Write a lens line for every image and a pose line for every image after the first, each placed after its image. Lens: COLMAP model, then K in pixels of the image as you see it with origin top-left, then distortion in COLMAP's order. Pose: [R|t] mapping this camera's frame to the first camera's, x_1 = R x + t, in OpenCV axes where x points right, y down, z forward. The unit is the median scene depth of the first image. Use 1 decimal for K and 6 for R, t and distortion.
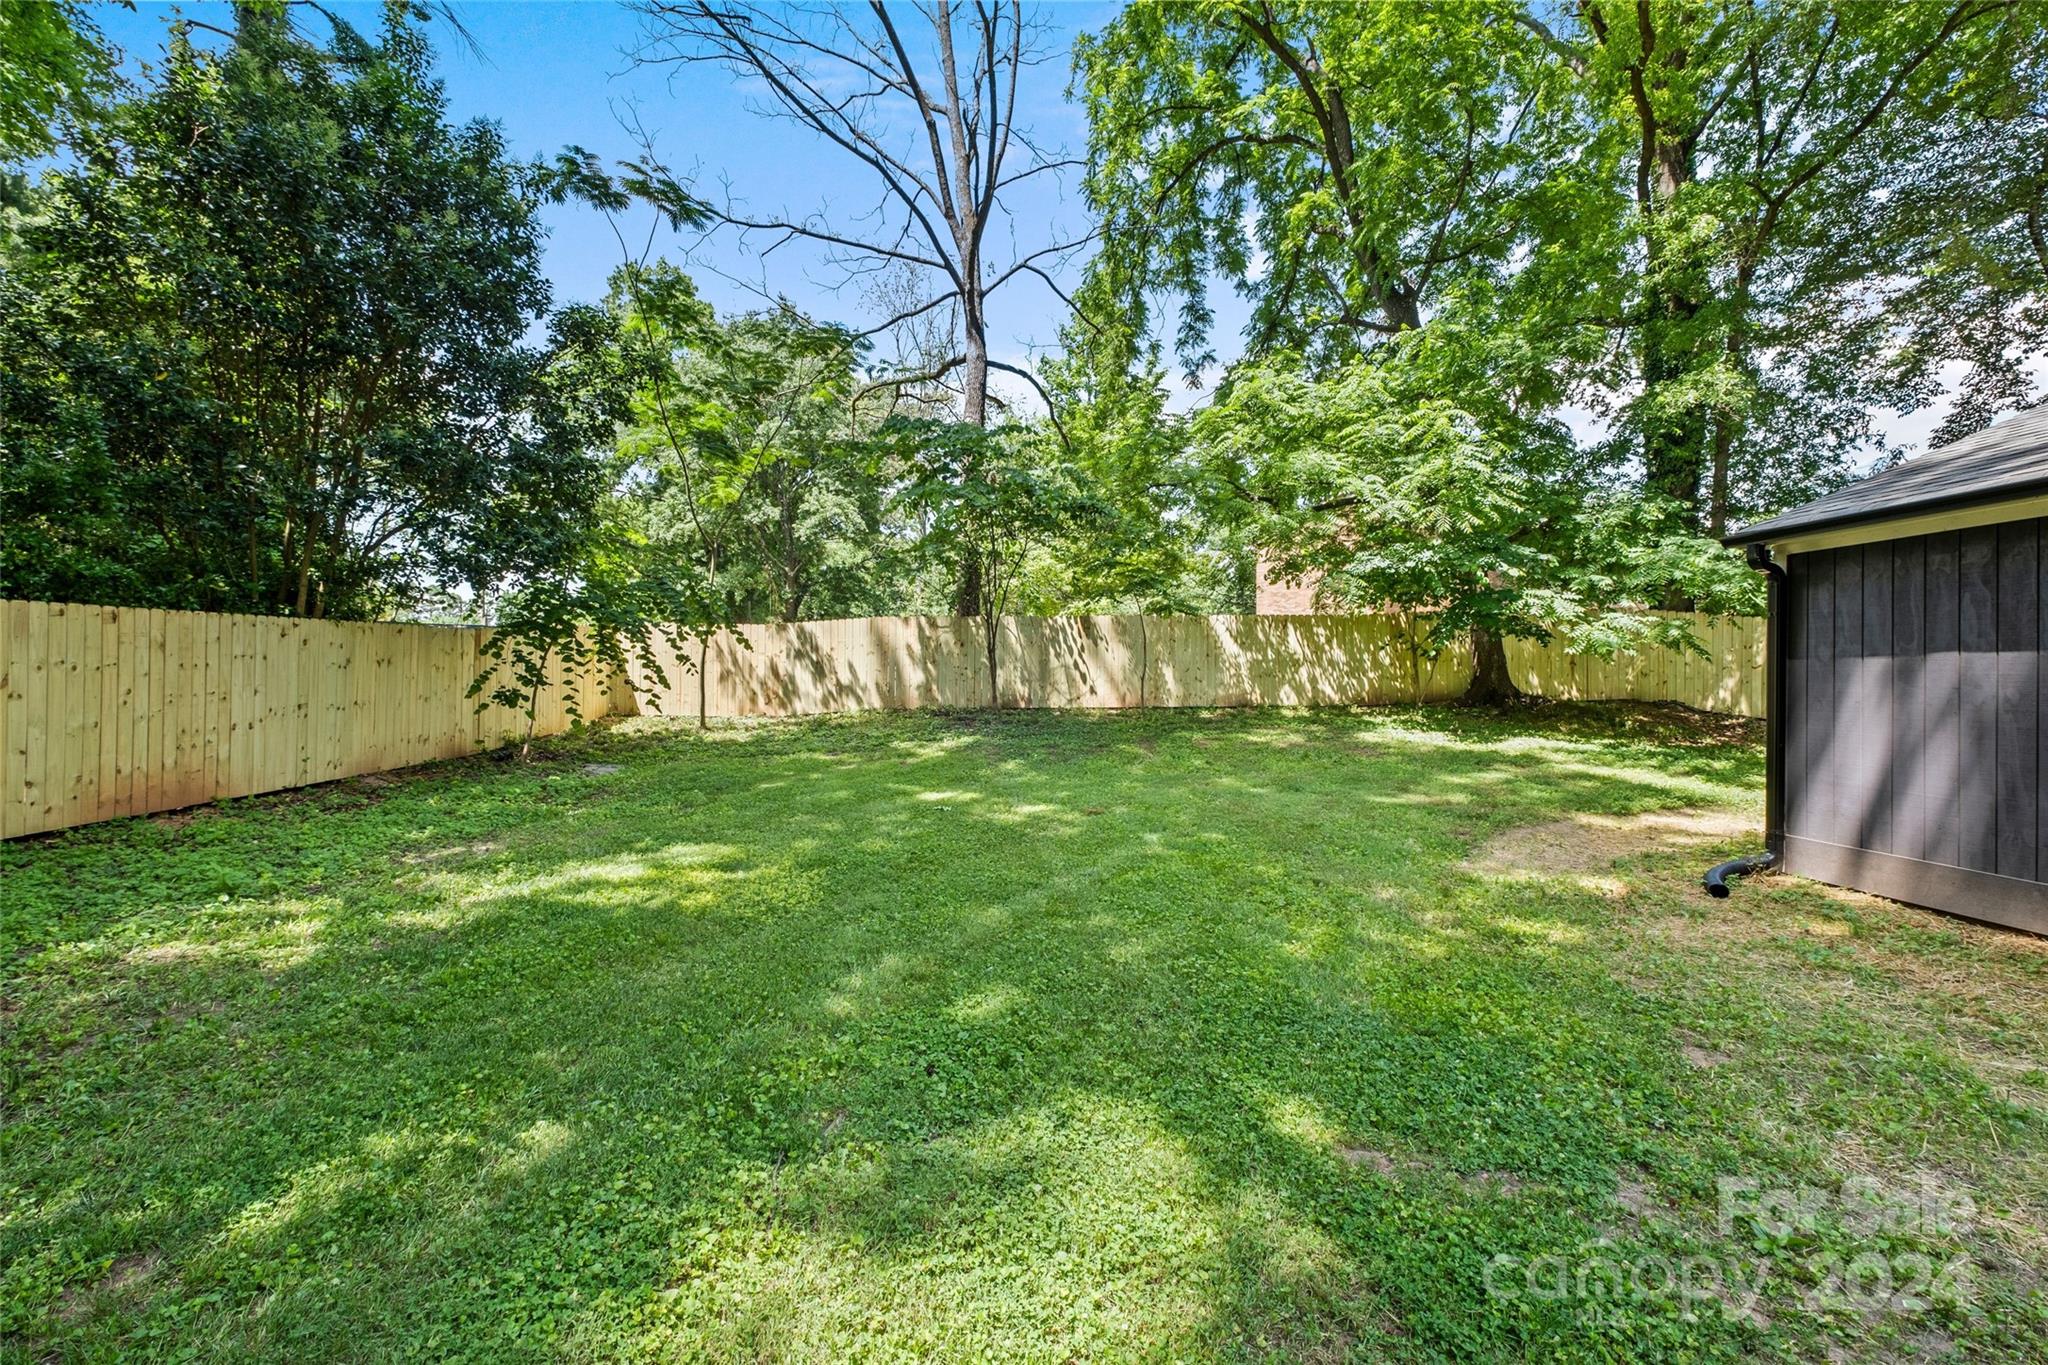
lens RADIAL K [[889.6, 0, 1067.1], [0, 889.6, 716.1], [0, 0, 1]] dist [0.002708, -0.003844]
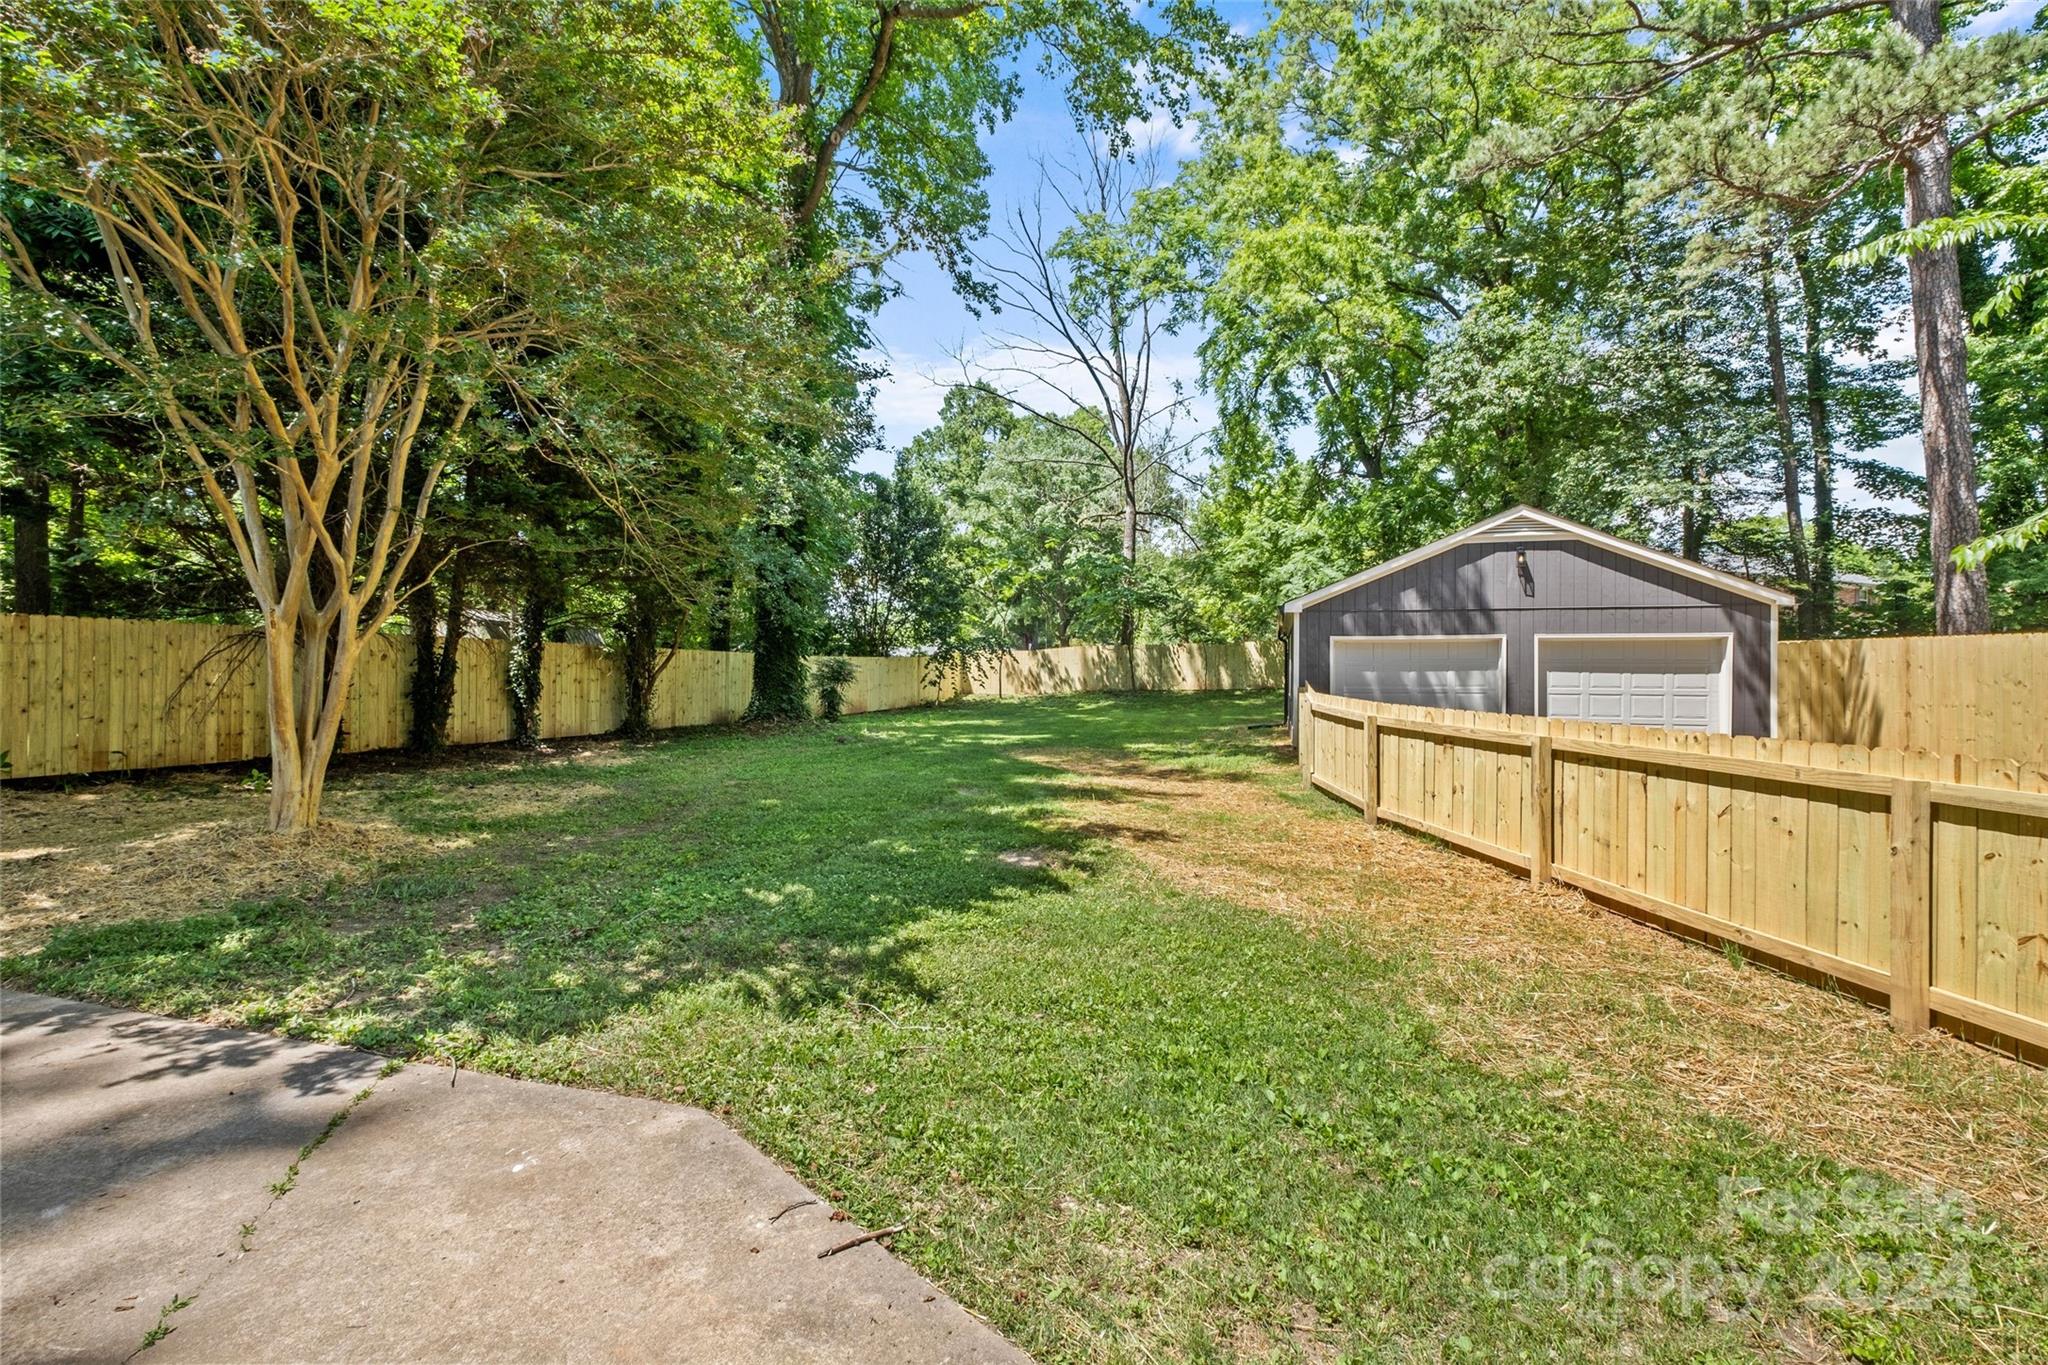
lens RADIAL K [[889.6, 0, 1034.3], [0, 889.6, 675.9], [0, 0, 1]] dist [0.002708, -0.003844]
pose [[0.936087, -0.009056, -0.351652, 0.422676], [-0.006737, 0.999024, -0.043663, 0.050280], [0.351704, 0.043241, 0.935112, -0.978959]]
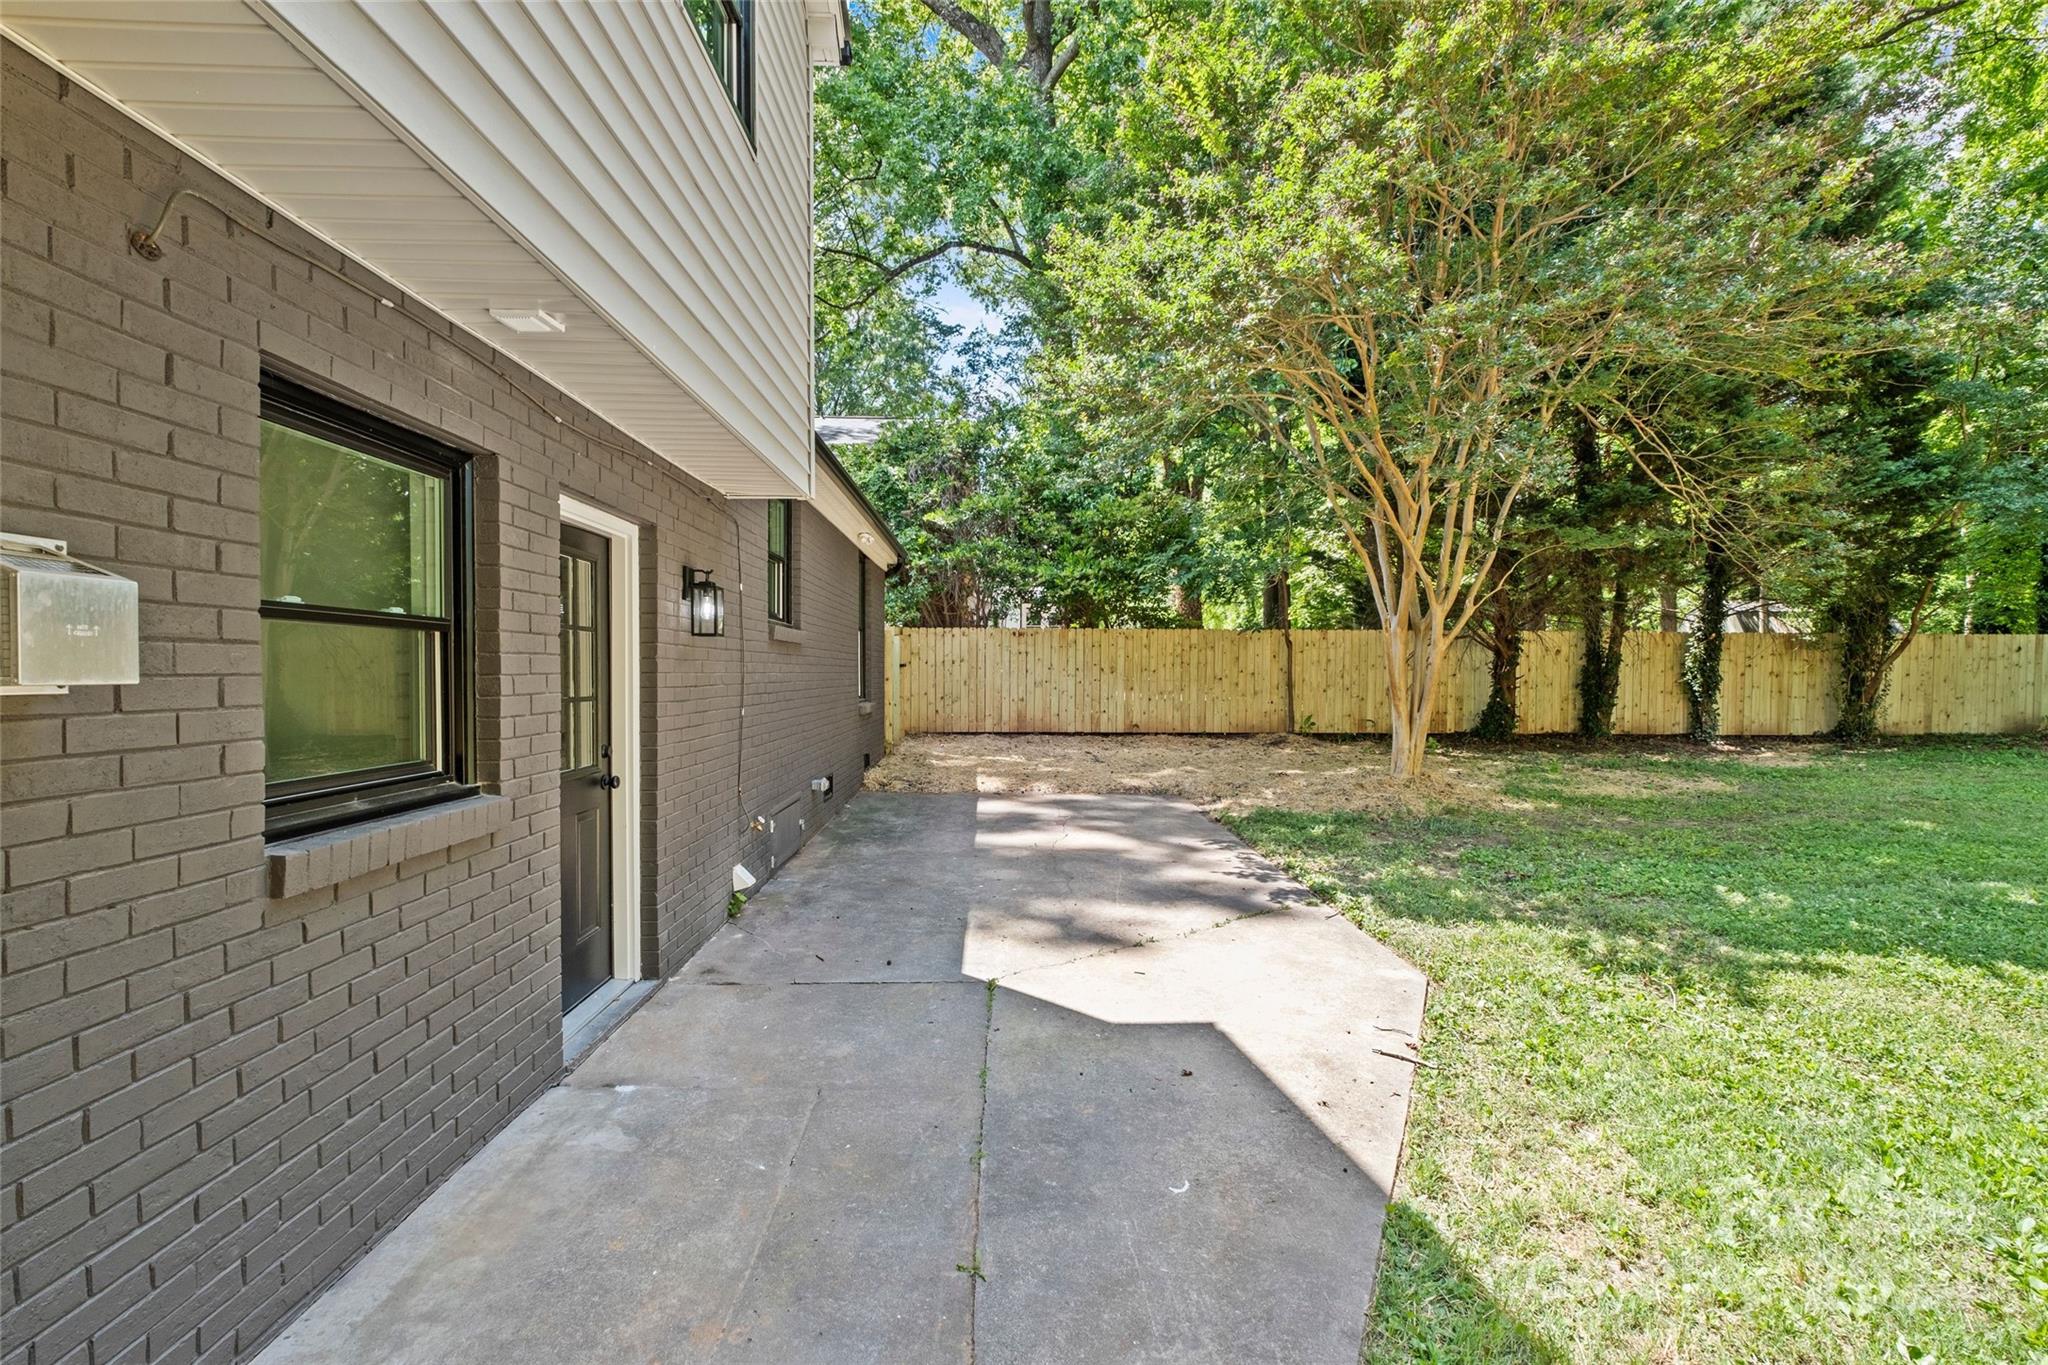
lens RADIAL K [[889.6, 0, 1023.5], [0, 889.6, 684.3], [0, 0, 1]] dist [0.002708, -0.003844]
pose [[-0.049913, 0.003107, -0.998749, 0.529191], [-0.041524, 0.999124, 0.005184, 0.053080], [0.997890, 0.041731, -0.049741, -0.937862]]
